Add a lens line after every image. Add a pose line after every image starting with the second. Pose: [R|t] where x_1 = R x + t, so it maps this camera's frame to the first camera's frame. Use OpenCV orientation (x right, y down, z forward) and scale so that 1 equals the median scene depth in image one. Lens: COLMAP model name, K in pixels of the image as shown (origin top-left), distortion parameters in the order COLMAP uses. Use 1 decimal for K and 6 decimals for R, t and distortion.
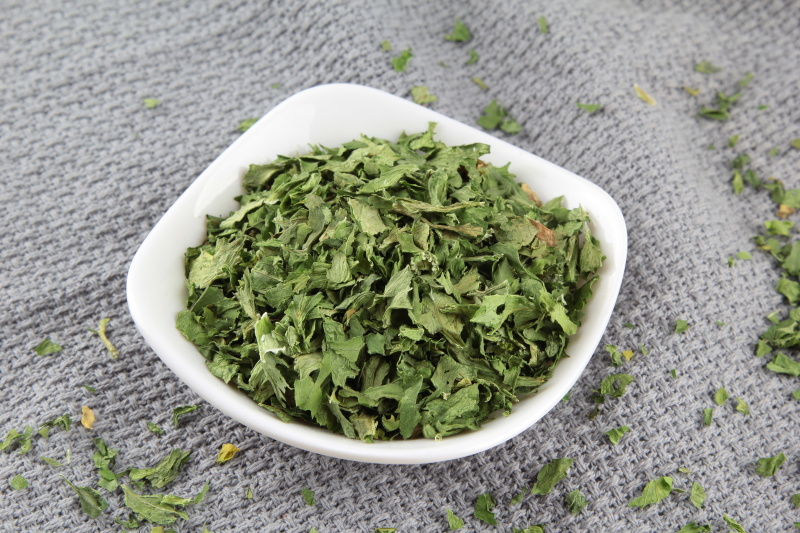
lens RADIAL K [[2030.7, 0, 400.0], [0, 2030.7, 266.5], [0, 0, 1]] dist [0.106777, -0.397821]
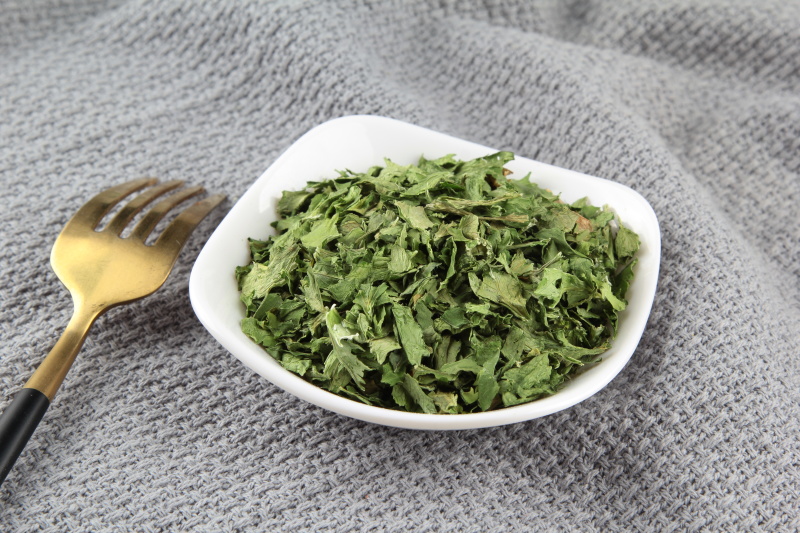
lens RADIAL K [[2058.2, 0, 400.0], [0, 2058.2, 266.5], [0, 0, 1]] dist [0.157710, -0.164777]
pose [[0.990305, -0.073926, 0.117609, -0.150462], [0.090397, 0.985799, -0.141521, 0.150404], [-0.105477, 0.150780, 0.982924, -0.027082]]
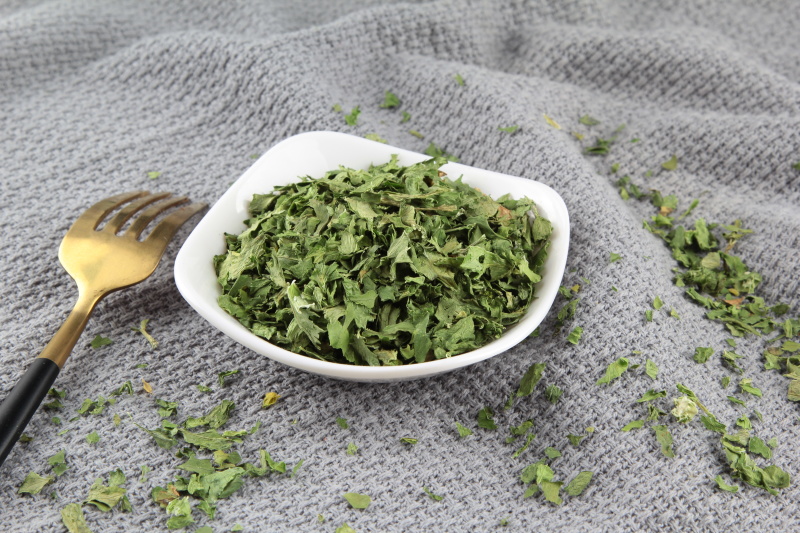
lens RADIAL K [[2030.7, 0, 400.0], [0, 2030.7, 266.5], [0, 0, 1]] dist [0.106777, -0.397821]
pose [[0.989090, -0.093278, 0.114016, -0.139115], [0.113135, 0.976692, -0.182407, 0.240985], [-0.094344, 0.193316, 0.976590, -0.206366]]
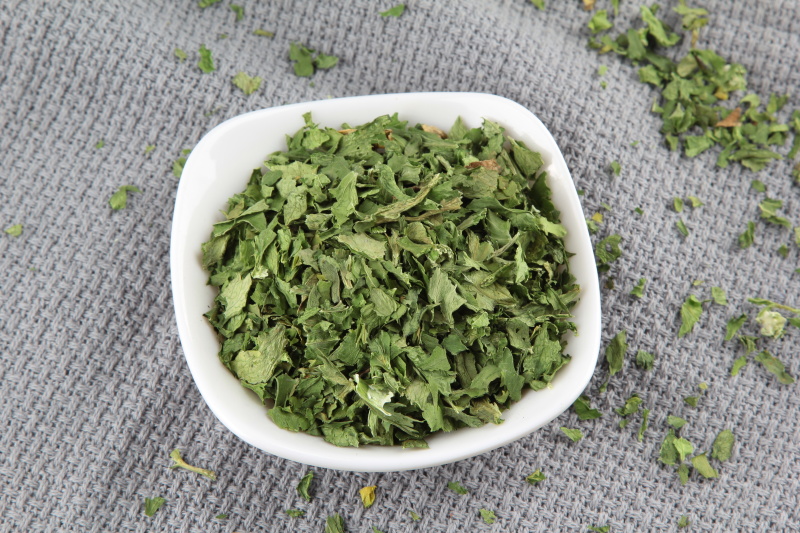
lens RADIAL K [[3214.6, 0, 400.0], [0, 3214.6, 266.5], [0, 0, 1]] dist [0.305888, -0.168477]
pose [[0.788351, -0.541786, 0.291499, -0.509214], [0.452381, 0.831598, 0.322173, -0.560246], [-0.416959, -0.122117, 0.900685, -0.550825]]
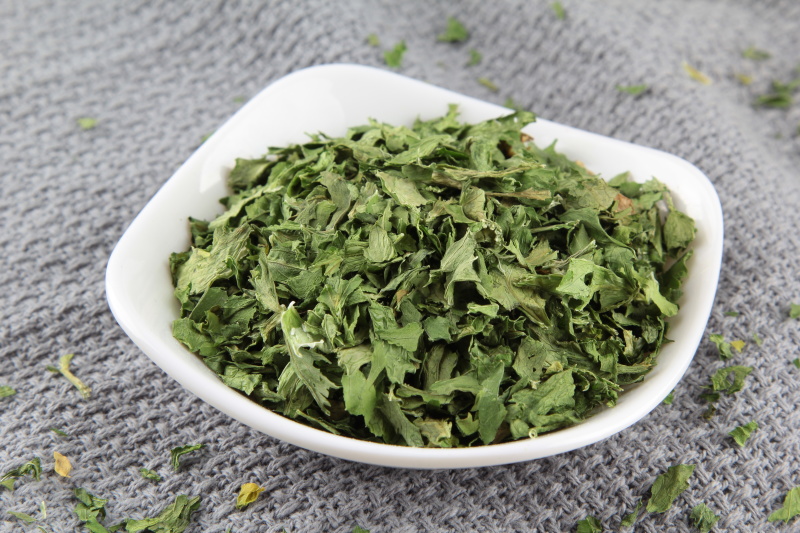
lens RADIAL K [[2324.0, 0, 400.0], [0, 2324.0, 266.5], [0, 0, 1]] dist [0.049335, 1.214450]
pose [[0.993097, -0.059010, 0.101373, -0.112304], [0.074416, 0.985009, -0.155628, 0.148085], [-0.090670, 0.162098, 0.982600, 0.112648]]
